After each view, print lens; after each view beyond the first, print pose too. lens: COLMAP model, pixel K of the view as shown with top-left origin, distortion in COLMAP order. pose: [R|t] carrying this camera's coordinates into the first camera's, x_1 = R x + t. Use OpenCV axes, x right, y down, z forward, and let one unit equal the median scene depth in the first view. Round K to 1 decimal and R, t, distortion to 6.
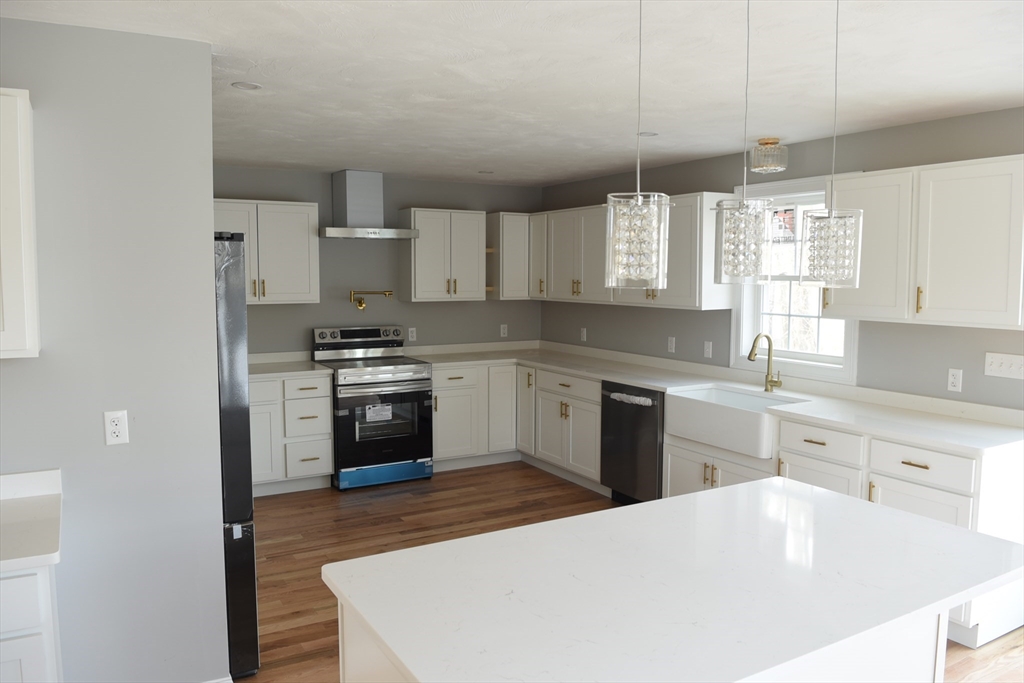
lens RADIAL K [[758.3, 0, 517.0], [0, 758.3, 341.5], [0, 0, 1]] dist [-0.024361, -0.030376]
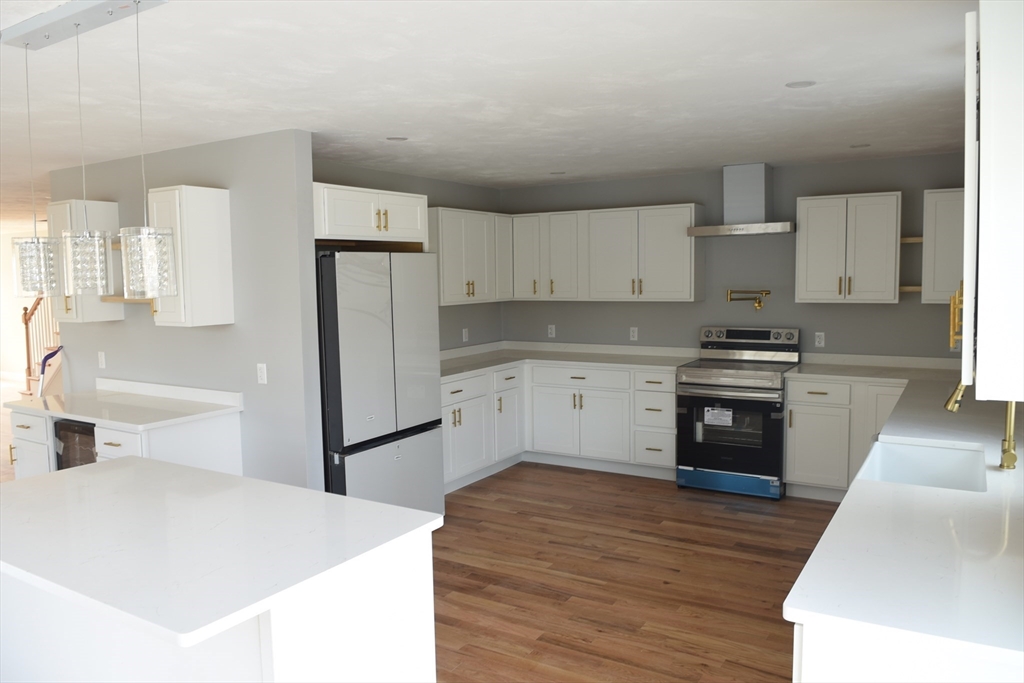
lens RADIAL K [[758.3, 0, 510.0], [0, 758.3, 340.5], [0, 0, 1]] dist [-0.024361, -0.030376]
pose [[0.470480, 0.068033, -0.879784, 0.528305], [-0.060459, 0.997166, 0.044779, -0.029667], [0.880337, 0.032123, 0.473260, 0.305307]]
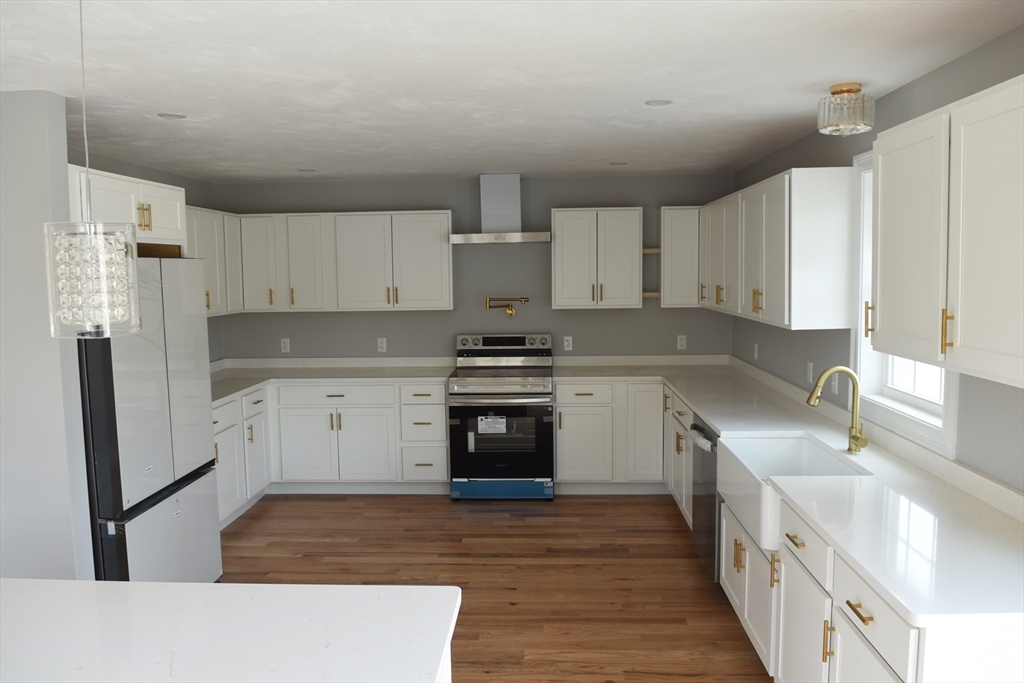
lens RADIAL K [[758.3, 0, 512.9], [0, 758.3, 339.3], [0, 0, 1]] dist [-0.024361, -0.030376]
pose [[0.837681, 0.034945, -0.545041, 0.357826], [-0.032336, 0.999374, 0.014376, -0.029337], [0.545202, 0.005582, 0.838286, 0.204580]]
